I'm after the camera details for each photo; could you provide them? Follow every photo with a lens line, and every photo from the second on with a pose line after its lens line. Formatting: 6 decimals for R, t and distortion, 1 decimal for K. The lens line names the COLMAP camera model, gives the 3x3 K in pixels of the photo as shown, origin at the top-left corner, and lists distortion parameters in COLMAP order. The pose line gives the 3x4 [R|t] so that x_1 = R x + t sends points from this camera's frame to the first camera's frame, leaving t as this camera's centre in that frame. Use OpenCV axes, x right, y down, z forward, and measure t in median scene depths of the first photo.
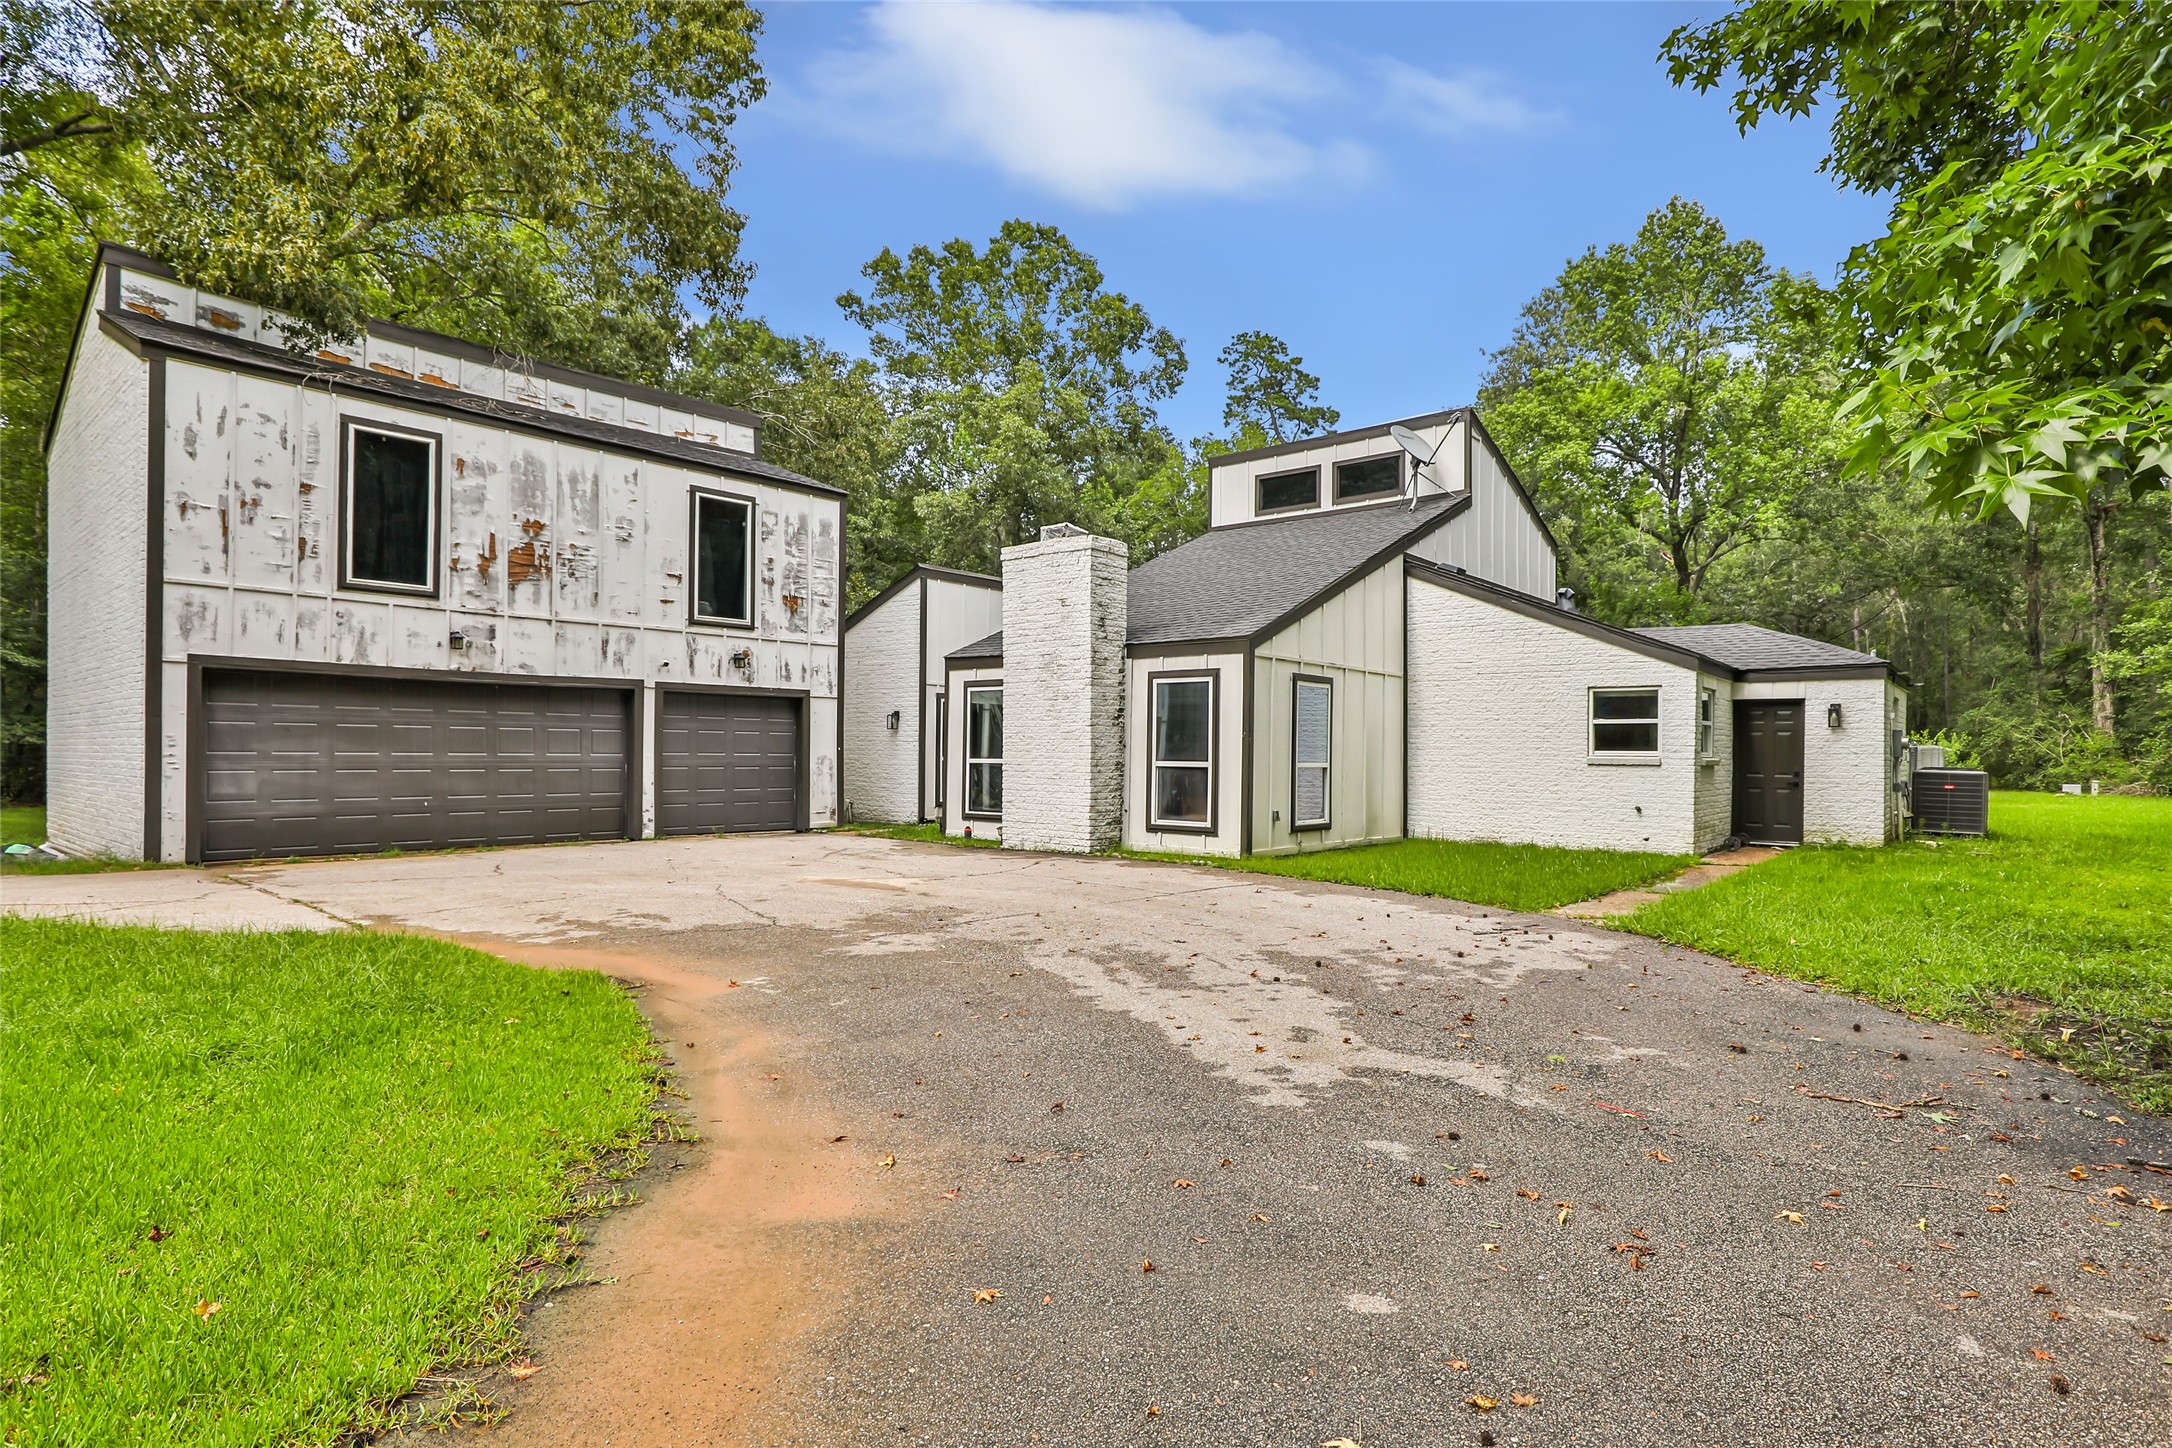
lens RADIAL K [[1118.1, 0, 1087.7], [0, 1118.1, 757.4], [0, 0, 1]] dist [-0.016033, -0.000327]
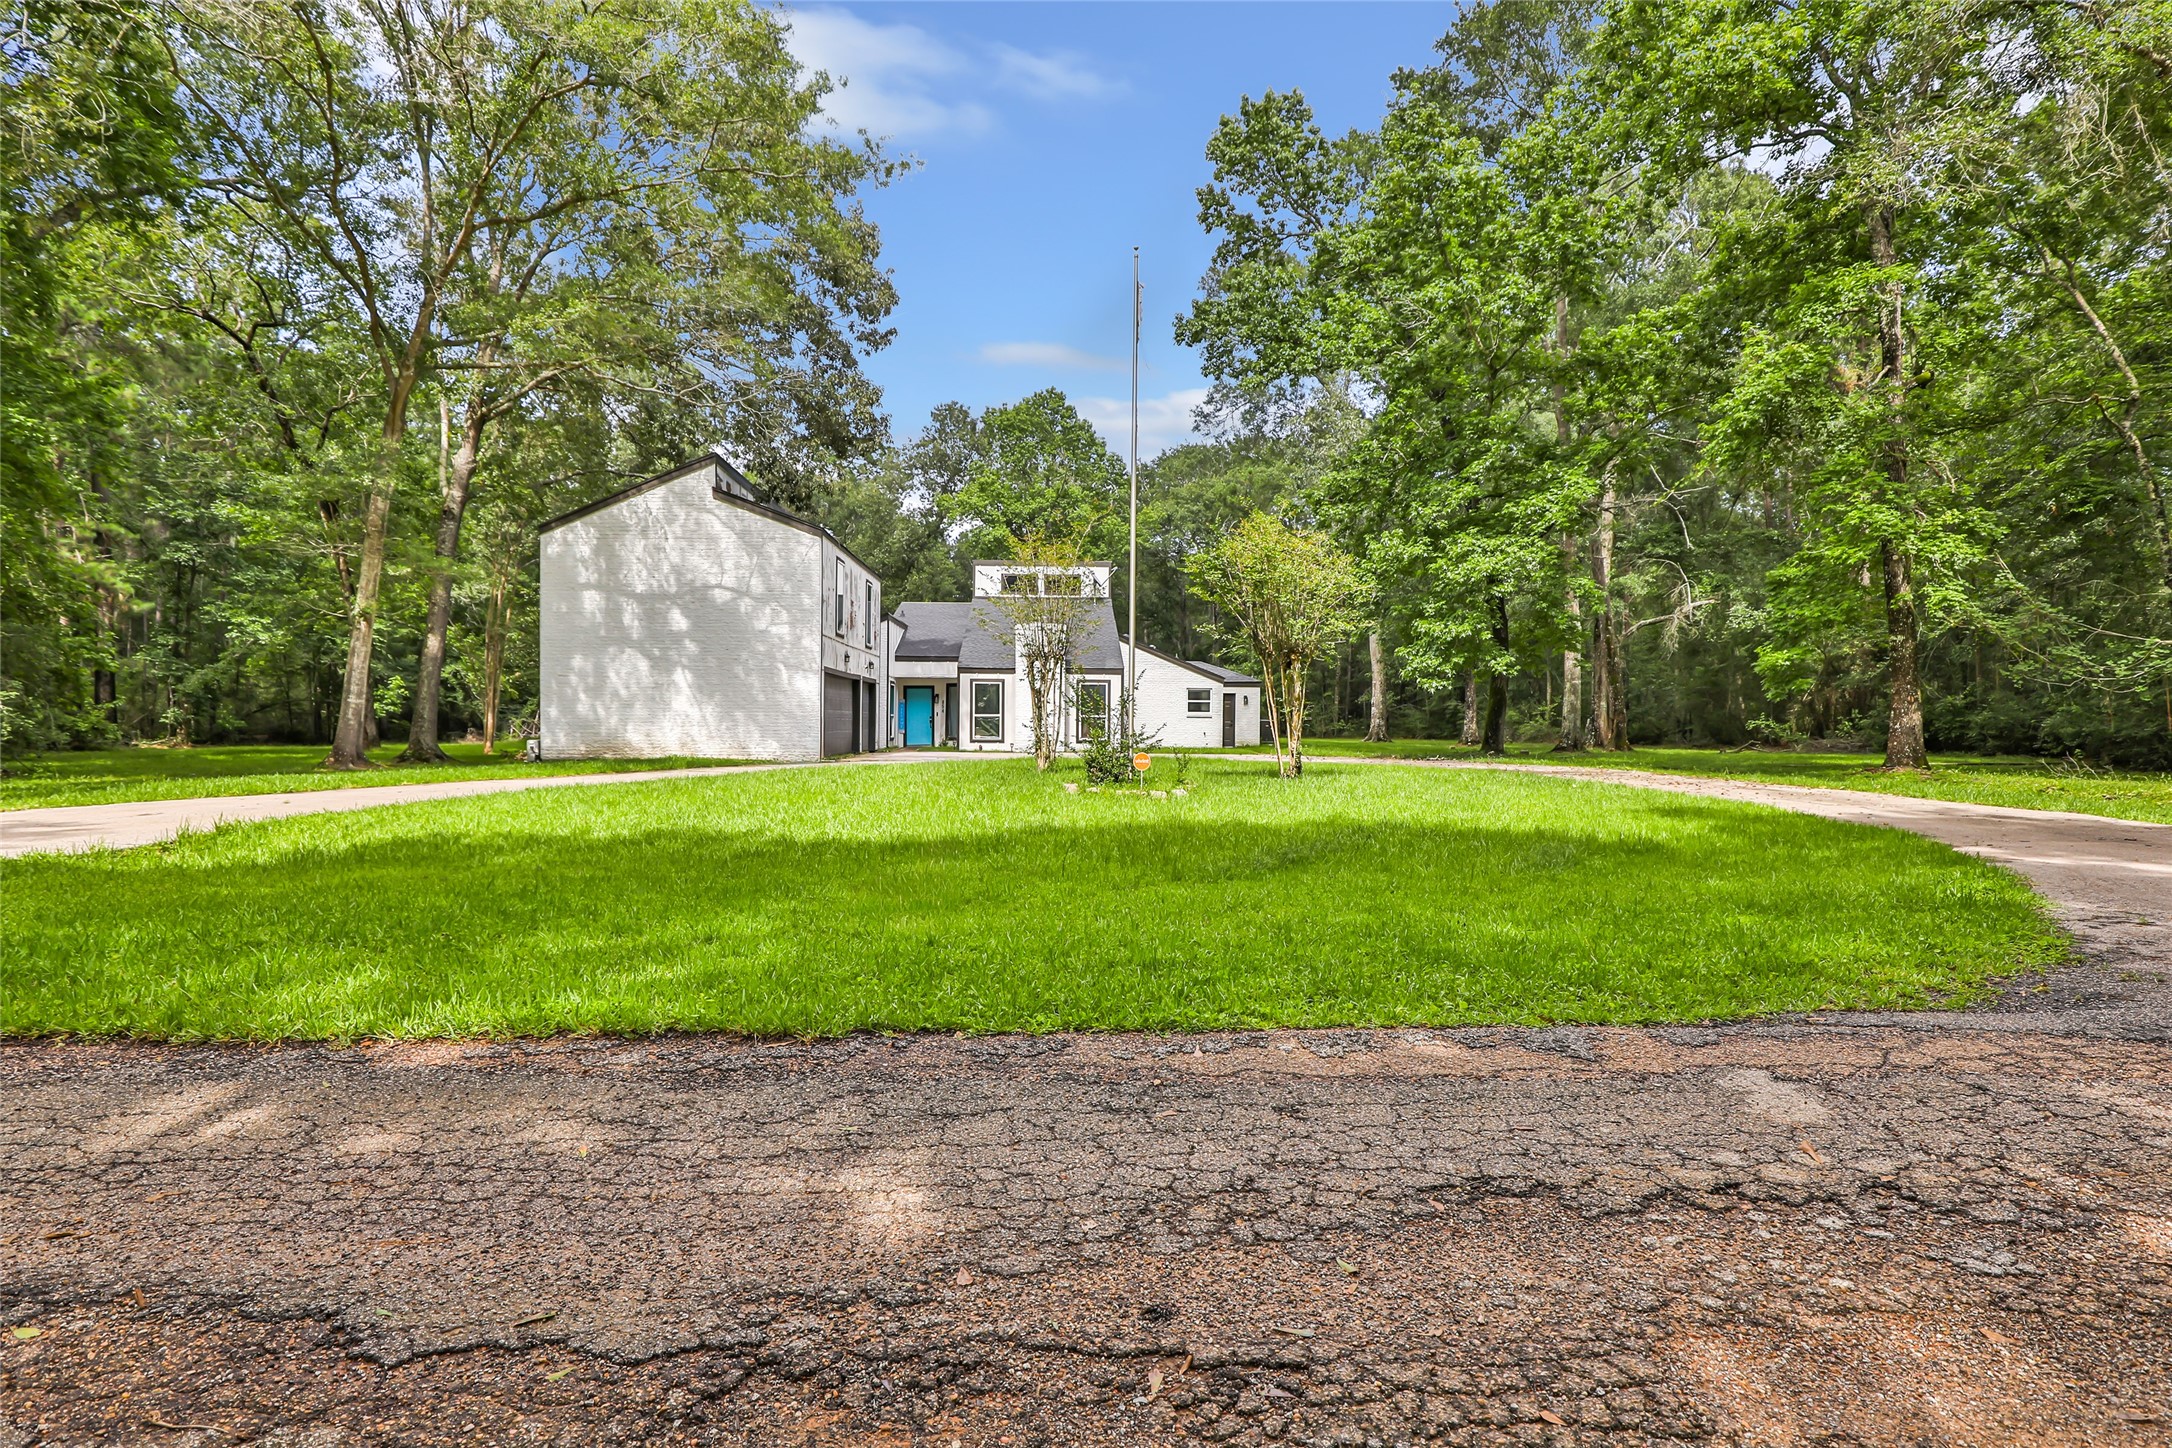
lens RADIAL K [[1118.1, 0, 1087.7], [0, 1118.1, 757.4], [0, 0, 1]] dist [-0.016033, -0.000327]
pose [[0.751782, -0.022258, 0.659036, -1.273524], [0.002283, 0.999512, 0.031153, 0.016318], [-0.659408, -0.021916, 0.751466, -0.731281]]
